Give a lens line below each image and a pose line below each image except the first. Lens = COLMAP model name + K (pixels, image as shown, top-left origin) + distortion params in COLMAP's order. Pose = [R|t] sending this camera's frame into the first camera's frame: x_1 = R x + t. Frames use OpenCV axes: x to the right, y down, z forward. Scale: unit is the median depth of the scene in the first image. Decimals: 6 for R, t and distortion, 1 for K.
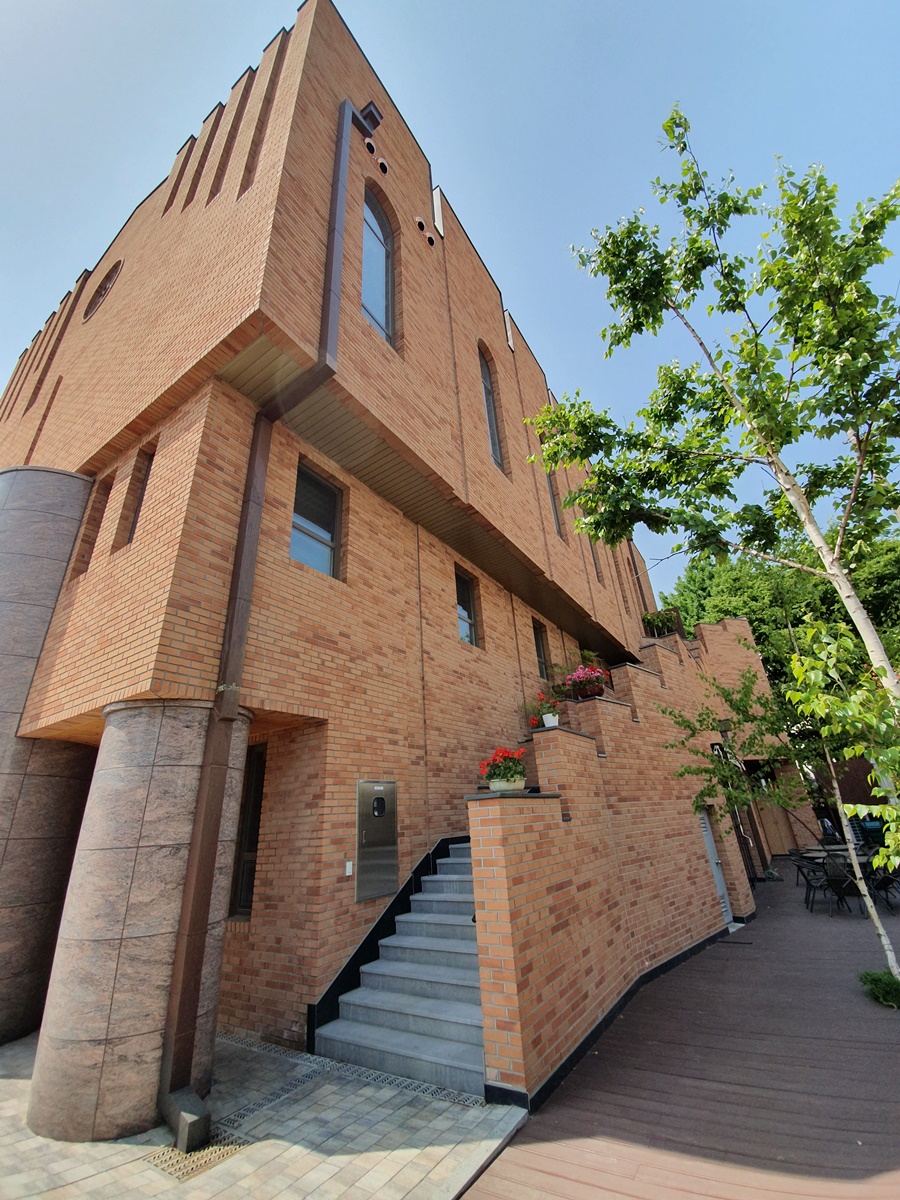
lens RADIAL K [[482.1, 0, 450.0], [0, 482.1, 600.0], [0, 0, 1]] dist [0.000268, -0.016412]
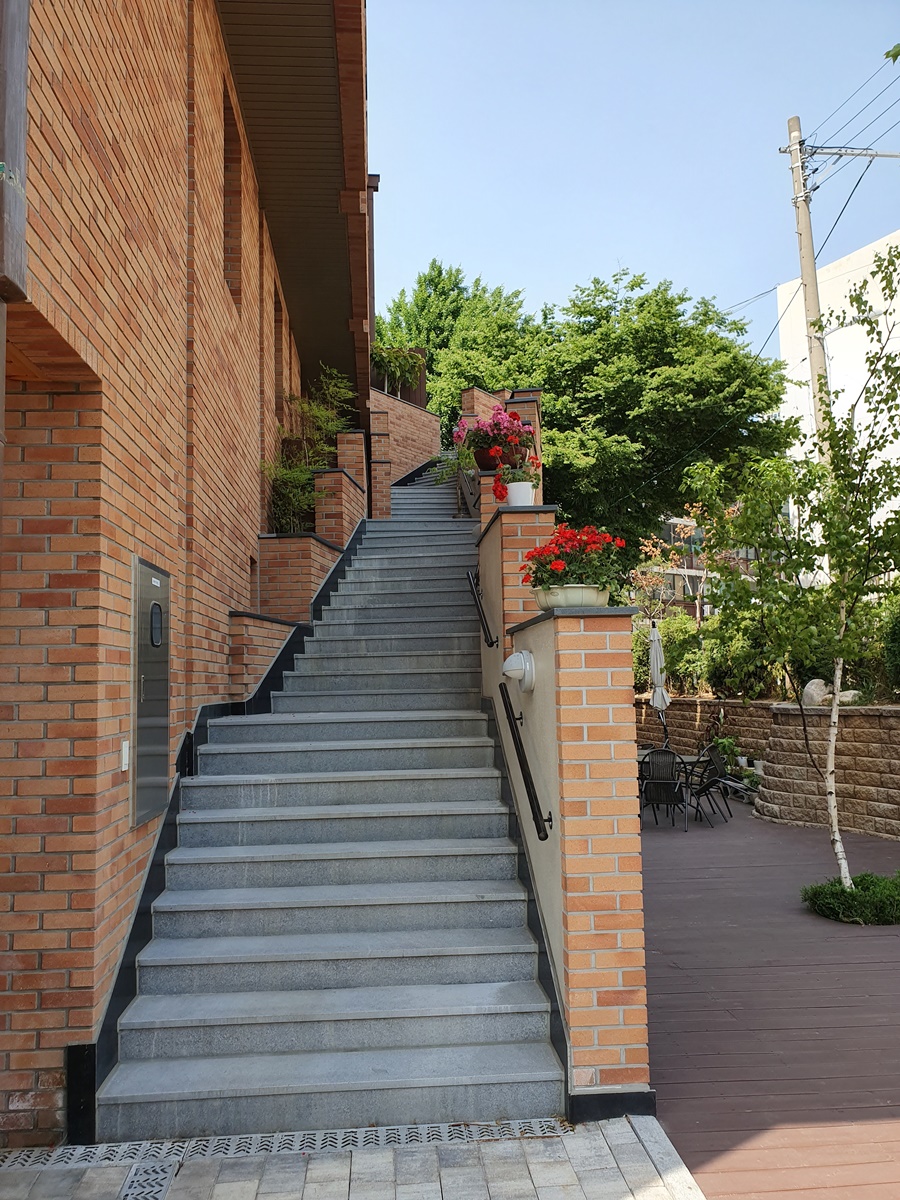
lens RADIAL K [[931.2, 0, 449.2], [0, 931.2, 624.6], [0, 0, 1]] dist [0.000572, 0.007411]
pose [[0.789760, 0.085989, 0.607359, -0.609657], [-0.283691, 0.929077, 0.237350, 0.240203], [-0.543874, -0.359752, 0.758142, 0.368324]]
